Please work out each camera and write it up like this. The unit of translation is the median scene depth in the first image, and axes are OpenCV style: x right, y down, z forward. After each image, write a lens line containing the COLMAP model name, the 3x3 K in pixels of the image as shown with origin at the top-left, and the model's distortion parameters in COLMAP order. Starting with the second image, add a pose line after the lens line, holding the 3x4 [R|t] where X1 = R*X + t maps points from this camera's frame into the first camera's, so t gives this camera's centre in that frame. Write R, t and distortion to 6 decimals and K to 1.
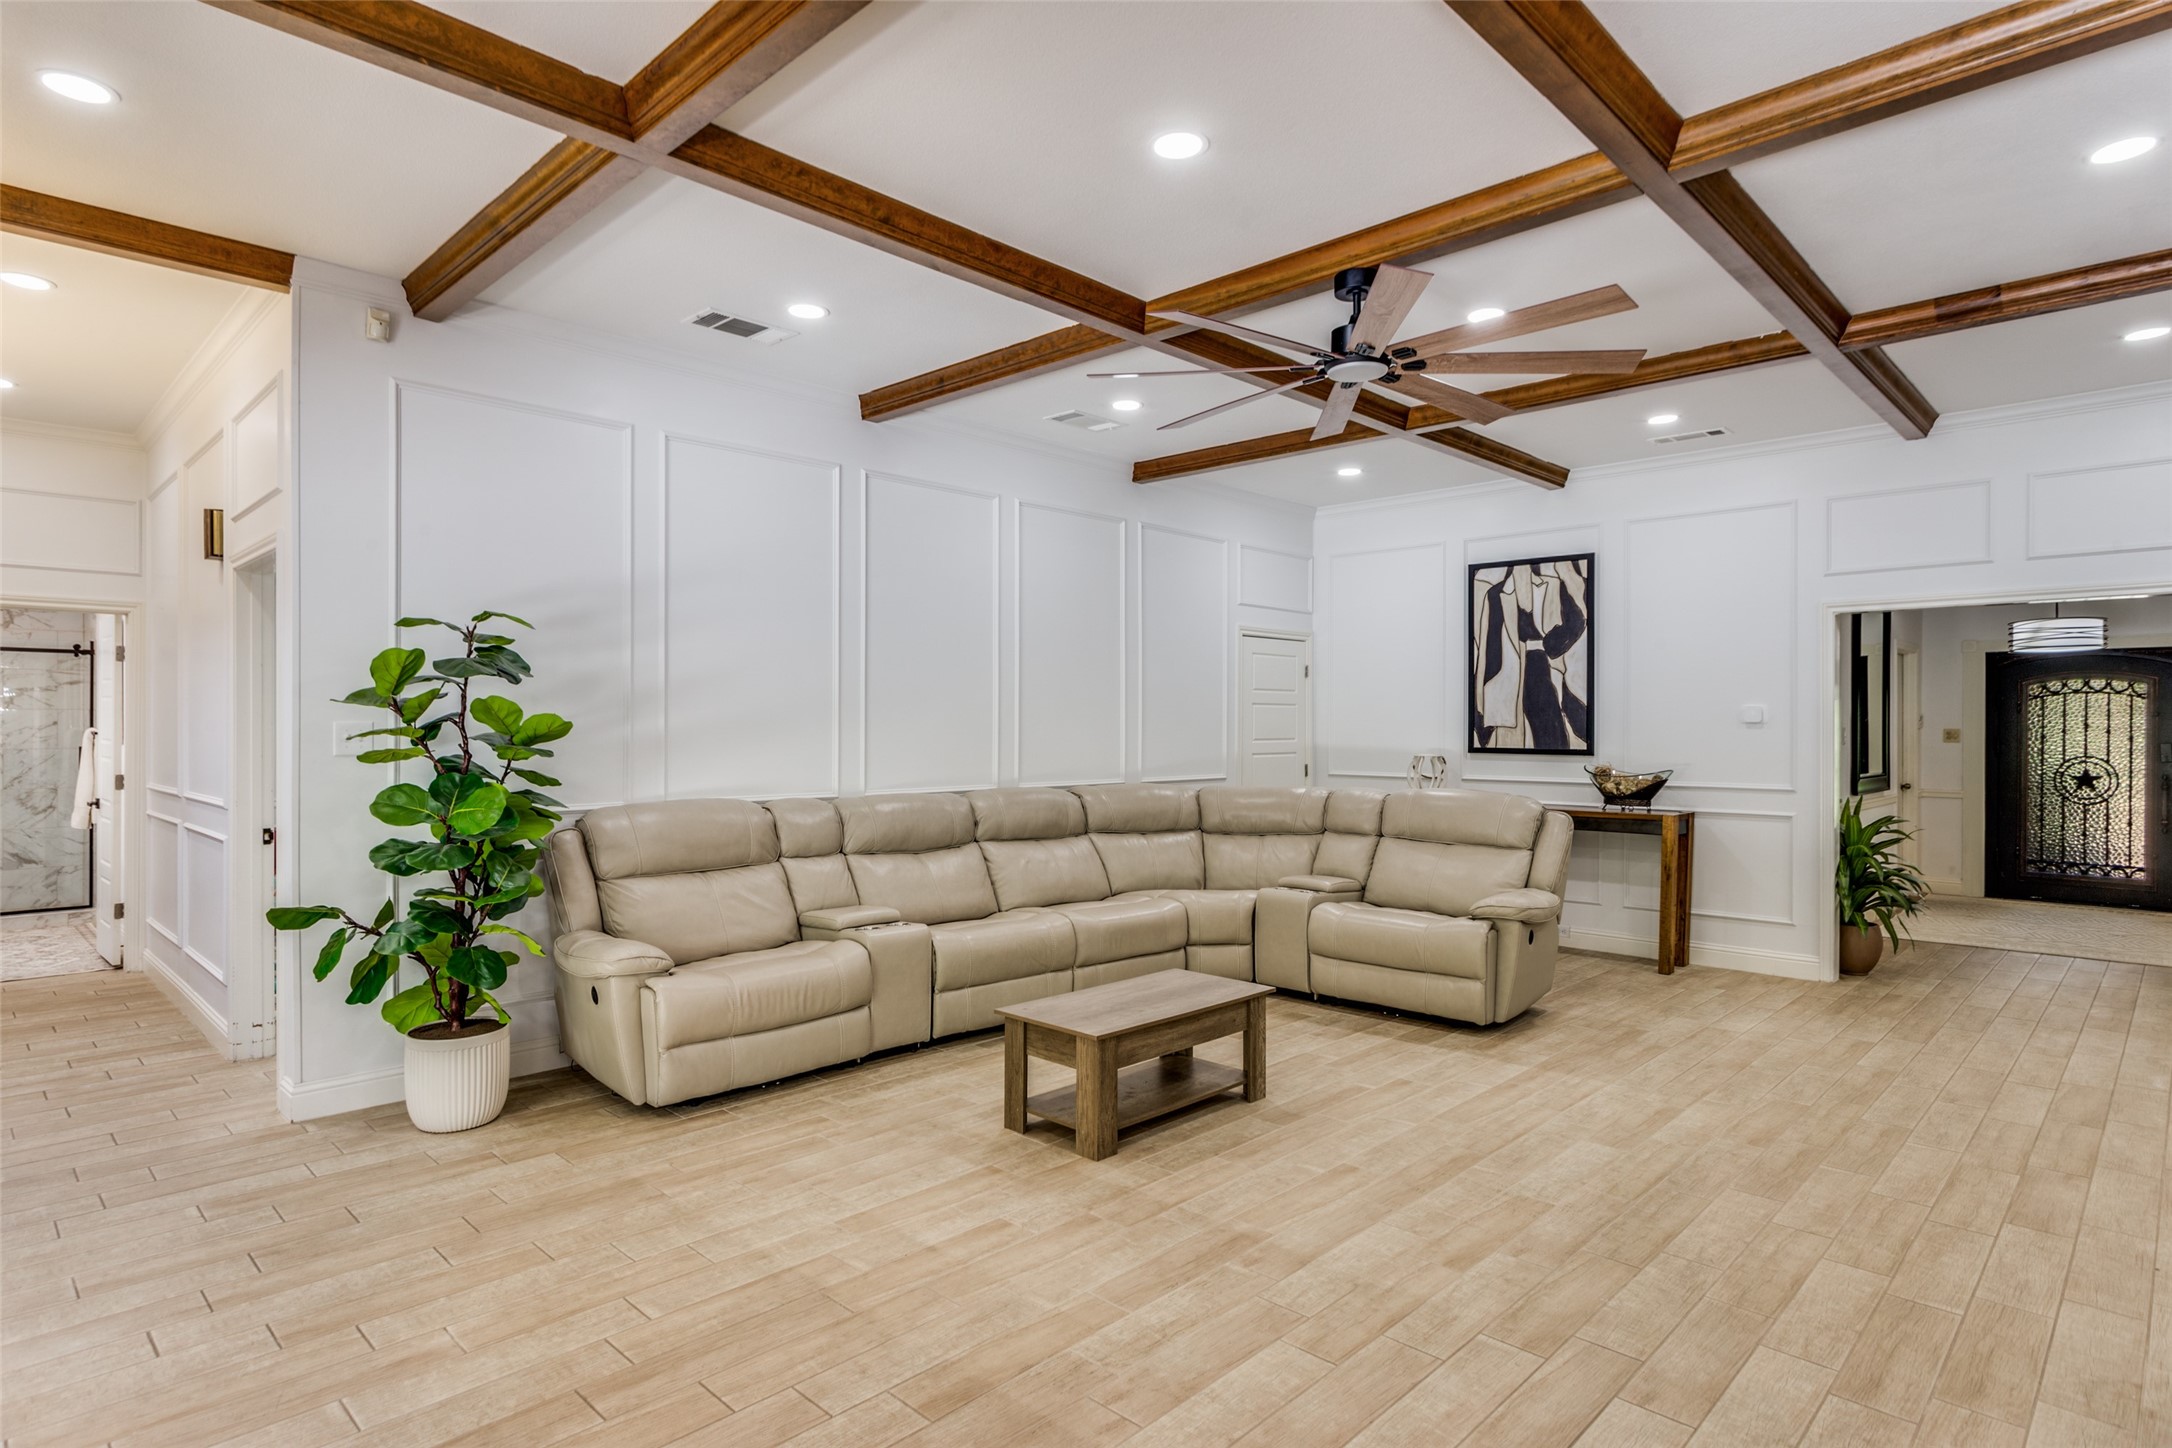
lens RADIAL K [[1166.1, 0, 1082.5], [0, 1166.1, 735.5], [0, 0, 1]] dist [-0.005226, 0.000305]
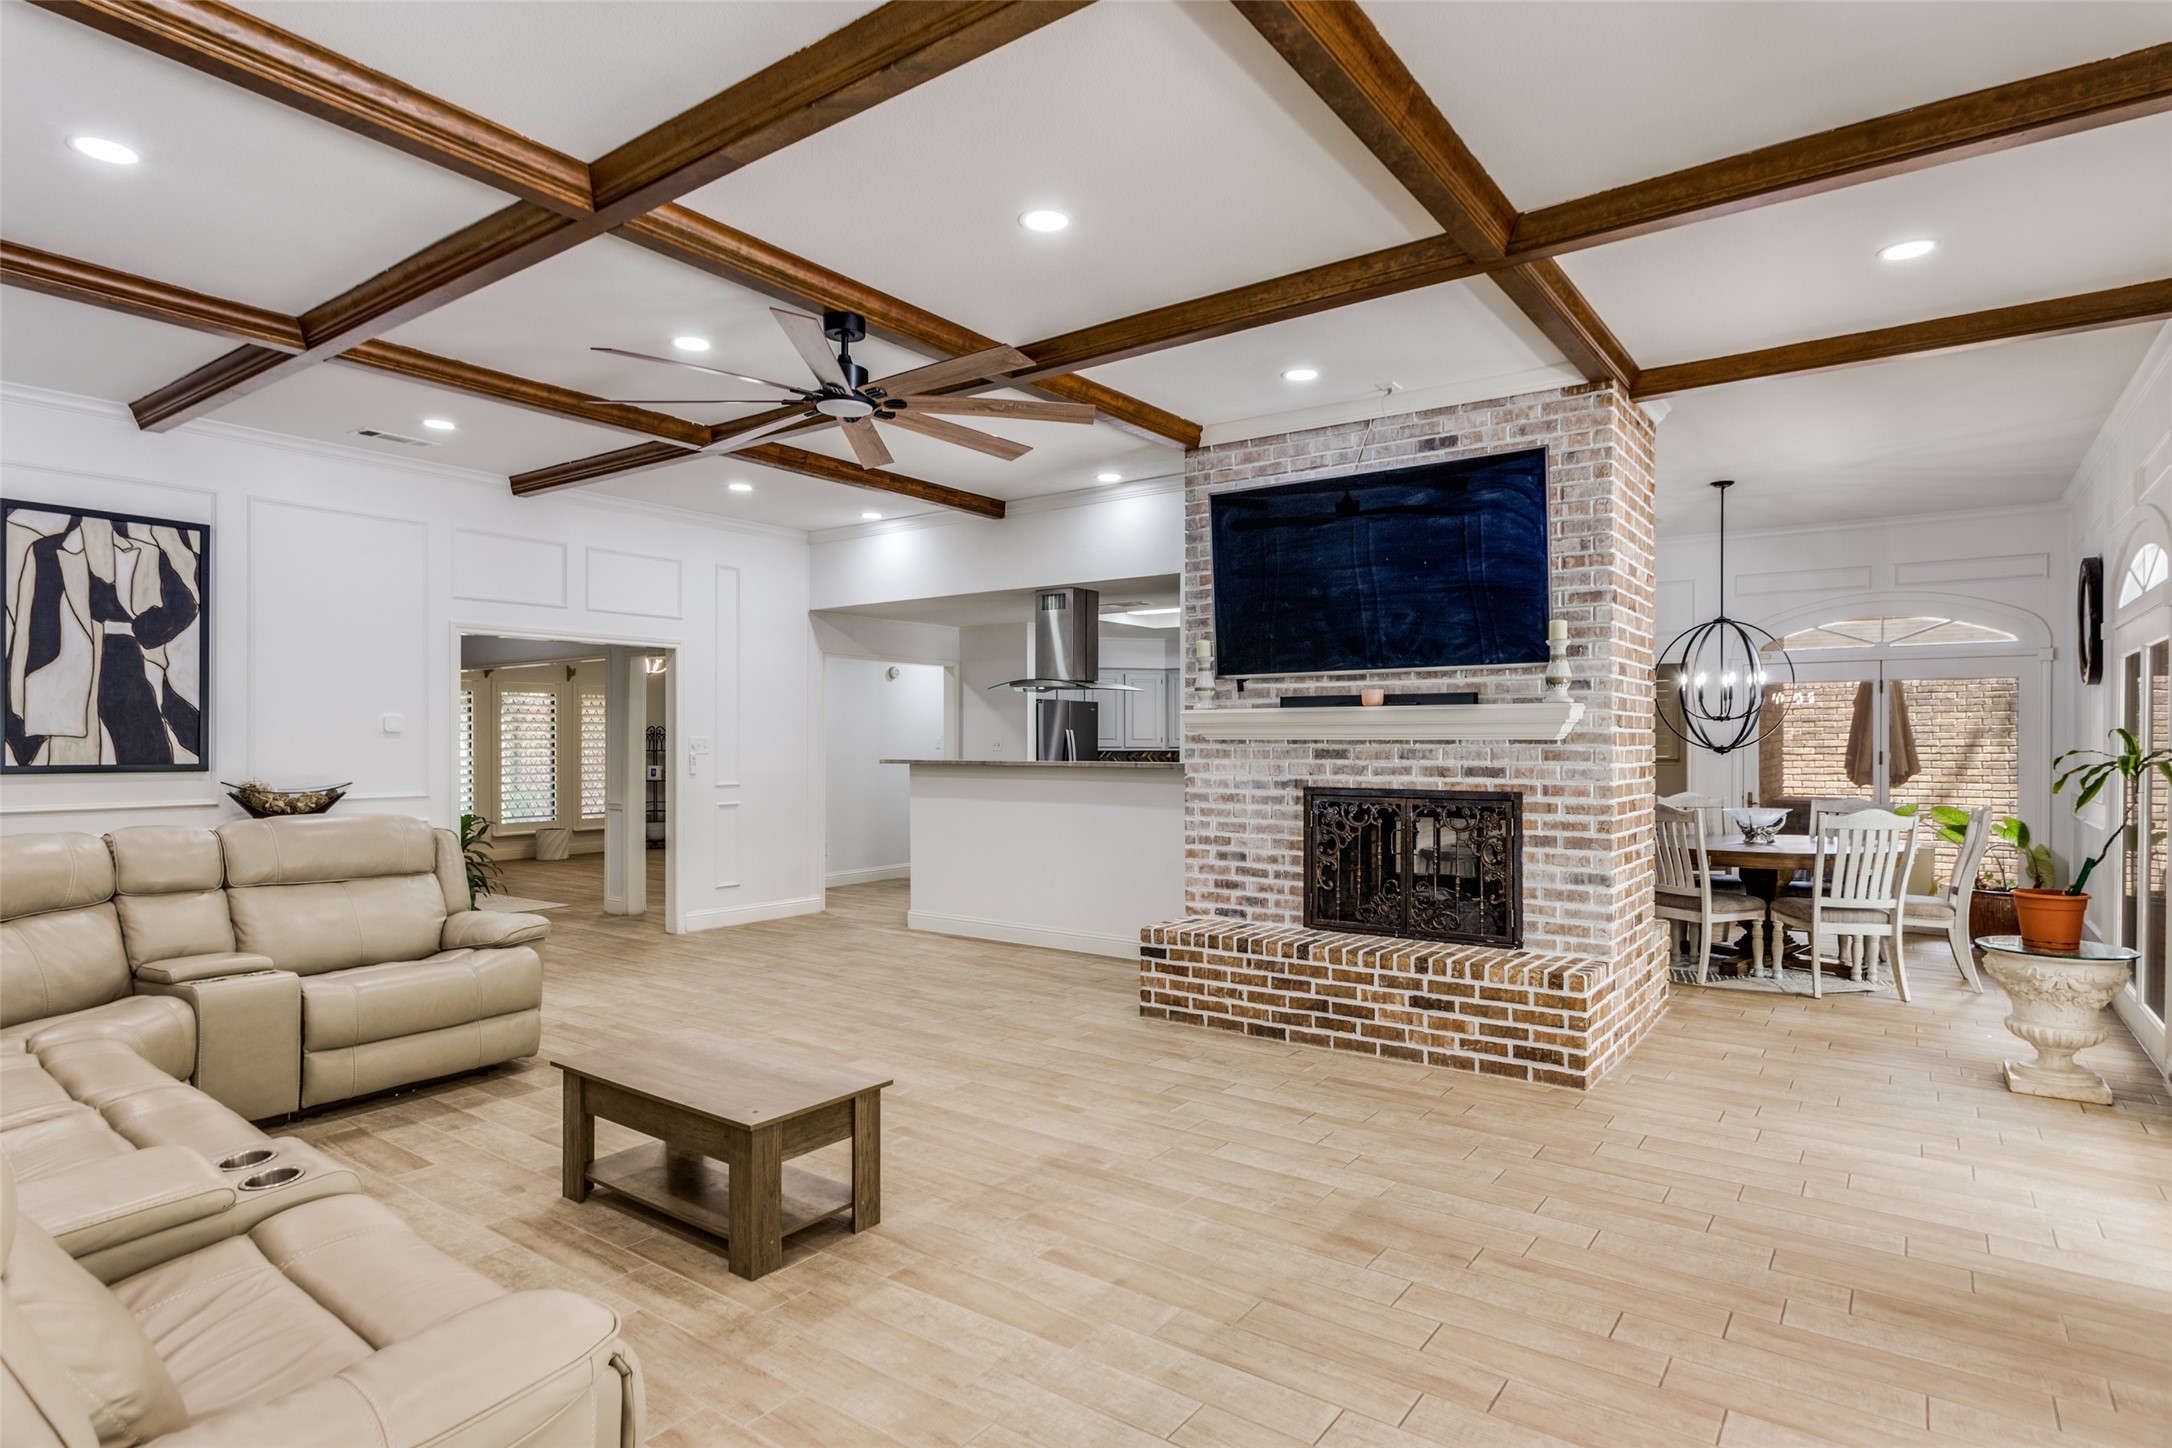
lens RADIAL K [[1166.1, 0, 1082.5], [0, 1166.1, 735.5], [0, 0, 1]] dist [-0.005226, 0.000305]
pose [[-0.153502, -0.000443, 0.988148, -0.861401], [0.007149, 0.999973, 0.001559, -0.008438], [-0.988122, 0.007304, -0.153495, 0.943737]]
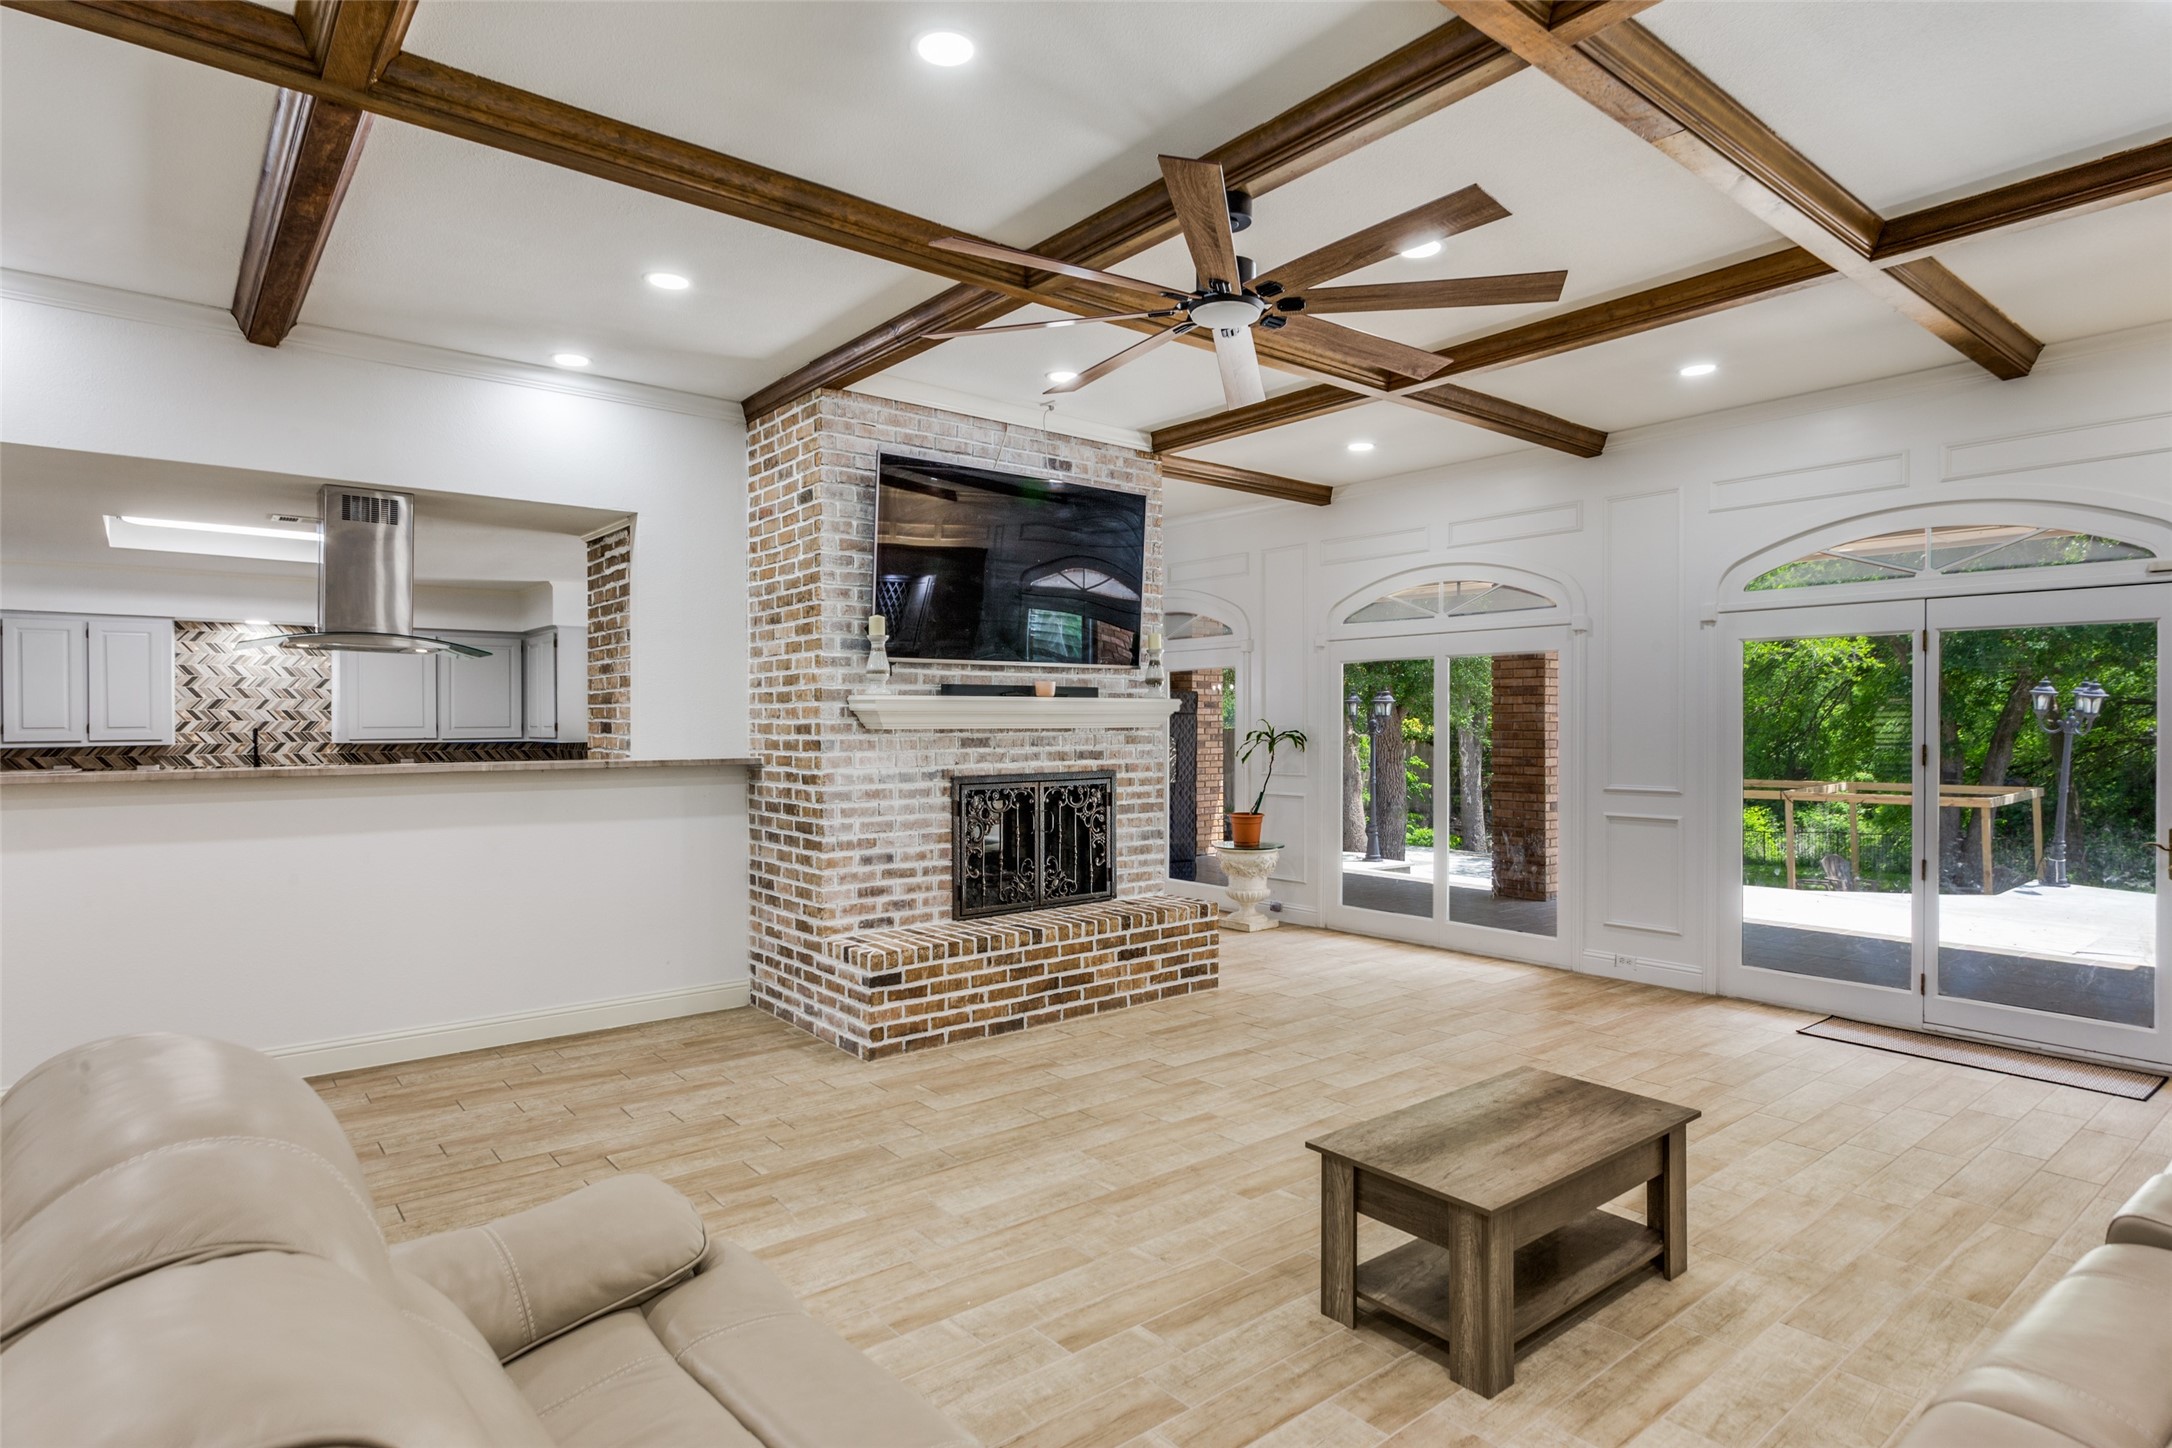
lens RADIAL K [[1132.6, 0, 1105.7], [0, 1132.6, 722.7], [0, 0, 1]] dist [-0.006708, 0.000344]
pose [[-0.995044, -0.001403, 0.099421, 0.240137], [-0.000531, 0.999961, 0.008803, -0.018614], [-0.099429, 0.008707, -0.995007, 1.824917]]
